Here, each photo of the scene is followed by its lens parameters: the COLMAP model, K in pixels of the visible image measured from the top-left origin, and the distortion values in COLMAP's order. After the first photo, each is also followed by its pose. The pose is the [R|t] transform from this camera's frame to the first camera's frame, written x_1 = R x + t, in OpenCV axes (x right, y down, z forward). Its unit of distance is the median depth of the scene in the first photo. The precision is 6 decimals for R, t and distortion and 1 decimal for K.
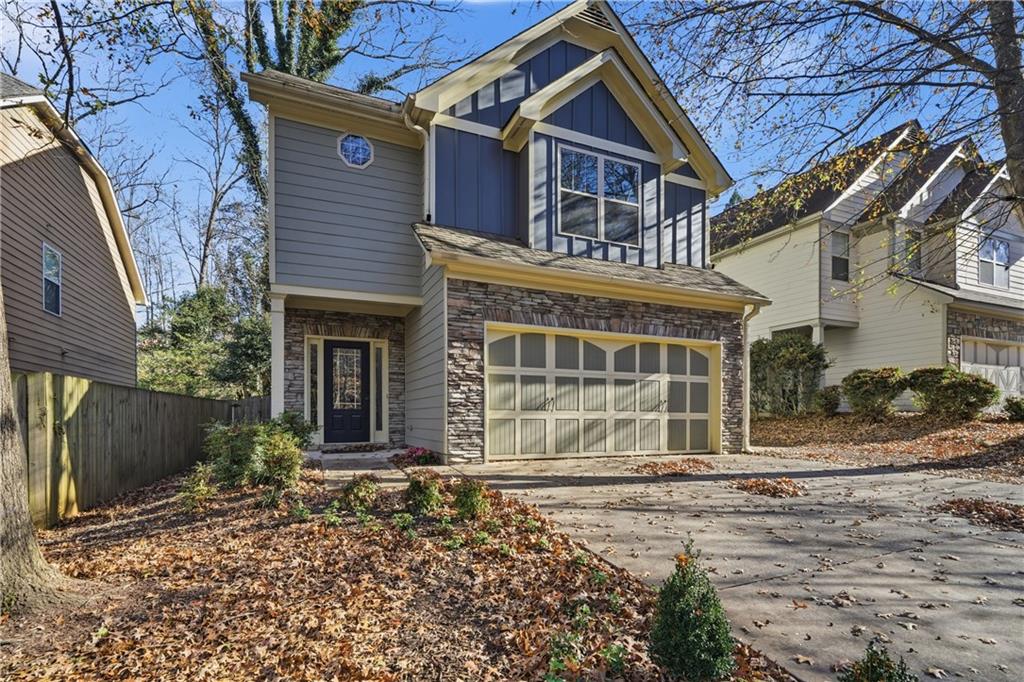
lens RADIAL K [[480.9, 0, 492.7], [0, 480.9, 423.3], [0, 0, 1]] dist [0.005485, 0.000100]
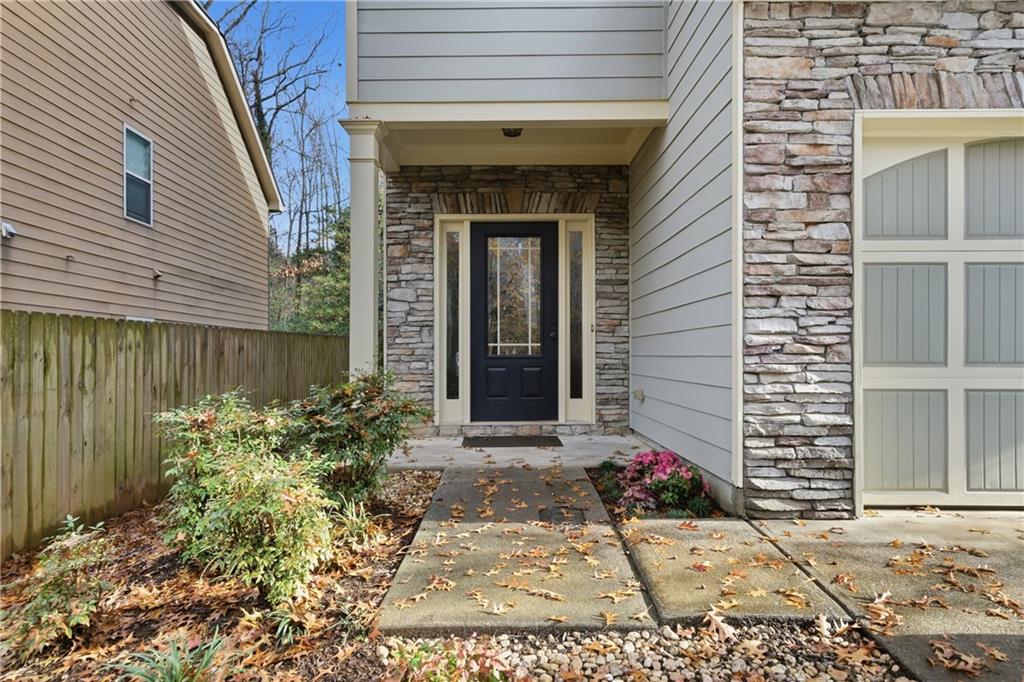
lens RADIAL K [[665.3, 0, 483.4], [0, 665.3, 356.7], [0, 0, 1]] dist [0.024301, 0.001351]
pose [[0.920637, -0.001656, -0.390416, -0.063117], [-0.002428, 0.999947, -0.009968, -0.023493], [0.390412, 0.010125, 0.920585, 0.371375]]
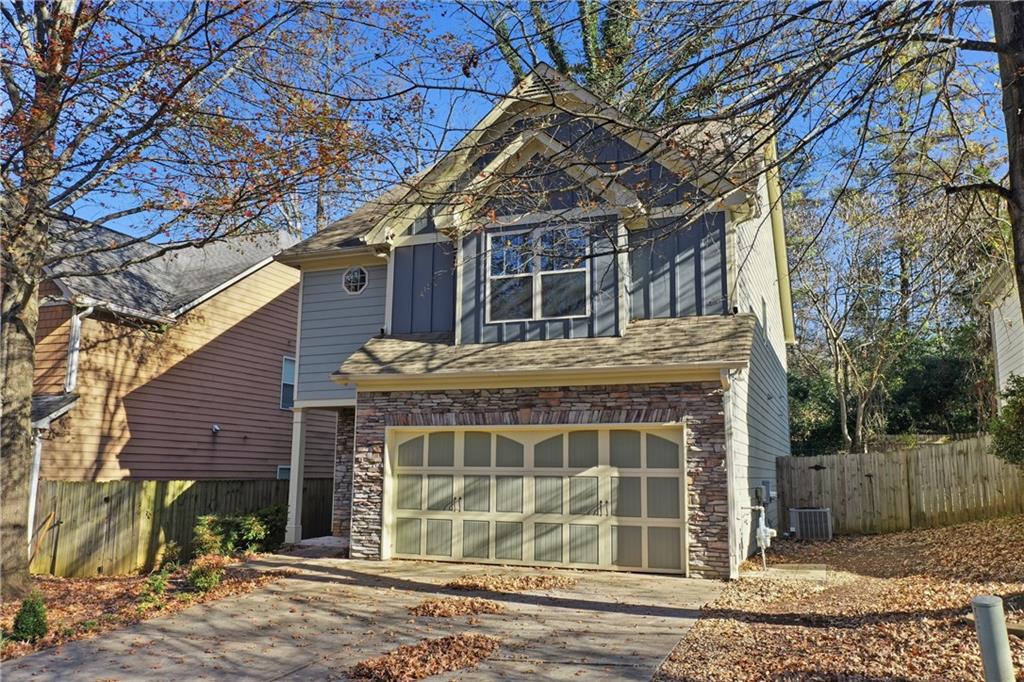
lens RADIAL K [[800.0, 0, 513.0], [0, 800.0, 338.5], [0, 0, 1]] dist [-0.028668, -0.019944]
pose [[0.715447, -0.108214, -0.690236, 1.221018], [-0.015012, 0.985323, -0.170038, -0.087579], [0.698506, 0.132015, 0.703322, -0.084451]]
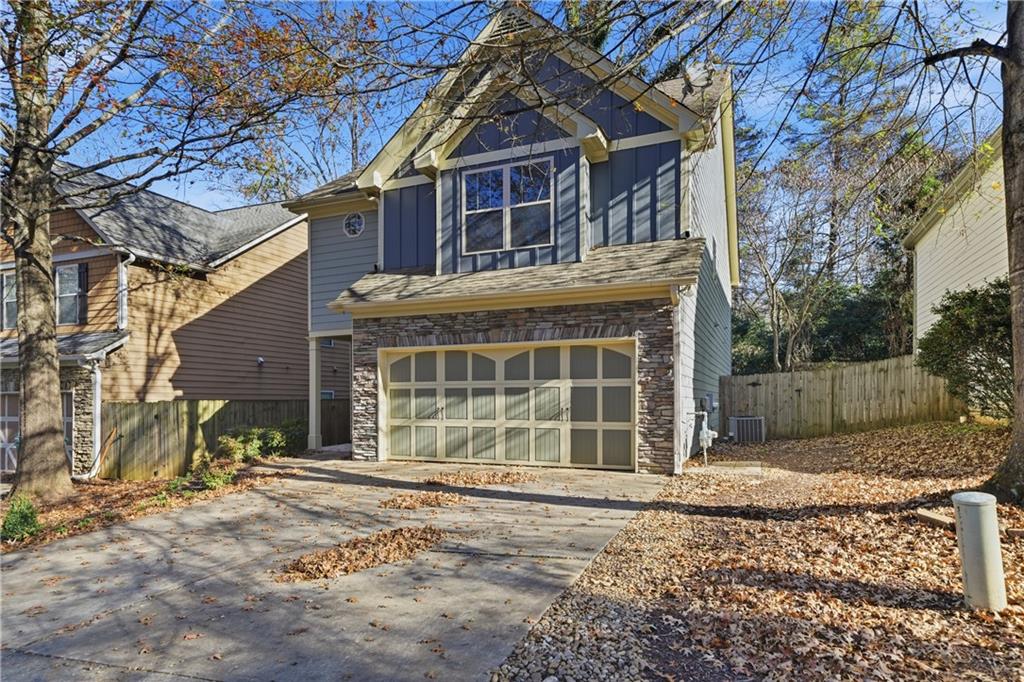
lens RADIAL K [[588.2, 0, 511.4], [0, 588.2, 399.9], [0, 0, 1]] dist [0.022977, -0.002239]
pose [[0.699080, -0.003270, -0.715036, 1.107028], [-0.002211, 0.999975, -0.006735, -0.056566], [0.715040, 0.006289, 0.699055, 0.145314]]
